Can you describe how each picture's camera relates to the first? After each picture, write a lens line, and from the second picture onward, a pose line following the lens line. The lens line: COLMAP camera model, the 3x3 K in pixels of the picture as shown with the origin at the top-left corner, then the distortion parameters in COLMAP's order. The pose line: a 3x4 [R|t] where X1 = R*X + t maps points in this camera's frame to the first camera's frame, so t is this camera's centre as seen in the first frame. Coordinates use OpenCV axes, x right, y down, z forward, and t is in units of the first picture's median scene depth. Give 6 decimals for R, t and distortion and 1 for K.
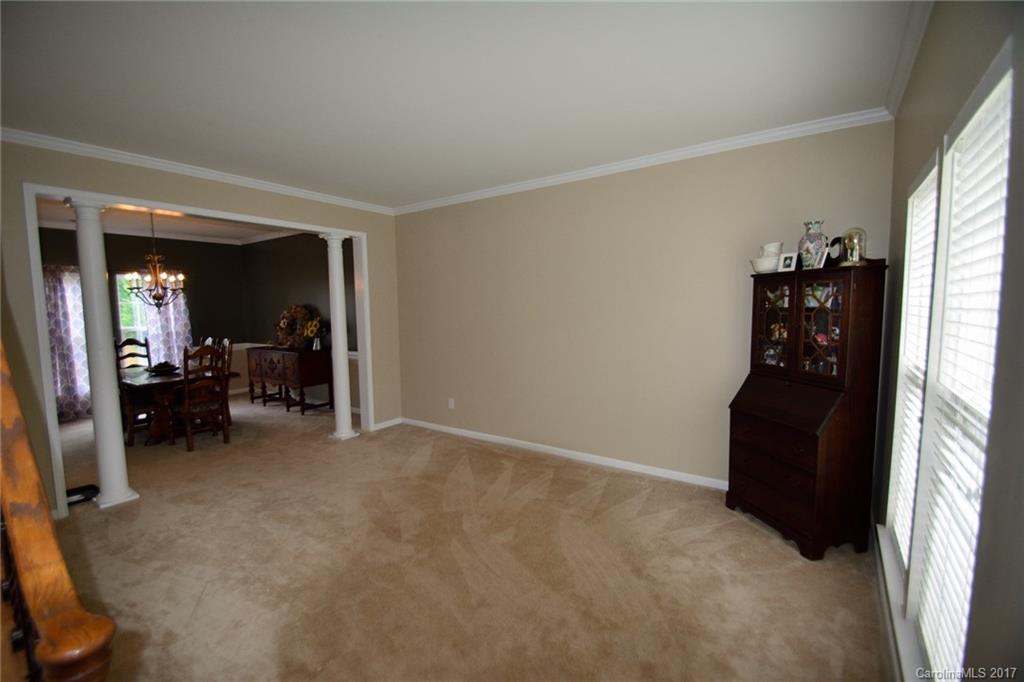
lens RADIAL K [[451.5, 0, 510.4], [0, 451.5, 345.7], [0, 0, 1]] dist [0.000127, -0.003316]
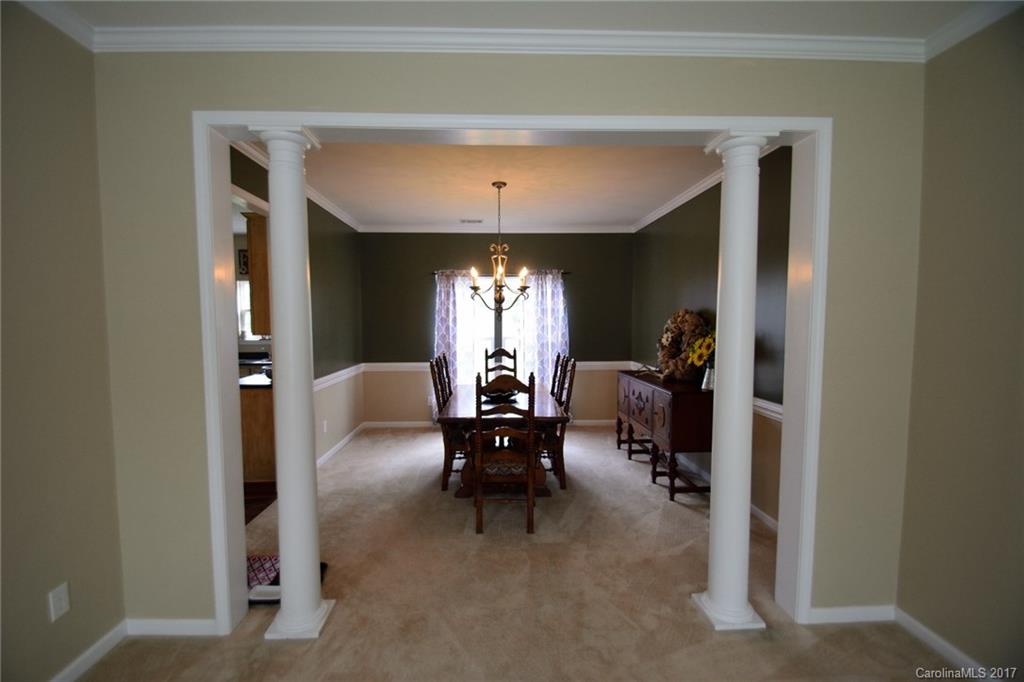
lens RADIAL K [[451.5, 0, 496.9], [0, 451.5, 351.9], [0, 0, 1]] dist [0.000127, -0.003316]
pose [[0.596721, 0.069459, -0.799437, -0.145351], [-0.074240, 0.996753, 0.031187, -0.036927], [0.799007, 0.040740, 0.599940, 0.471344]]
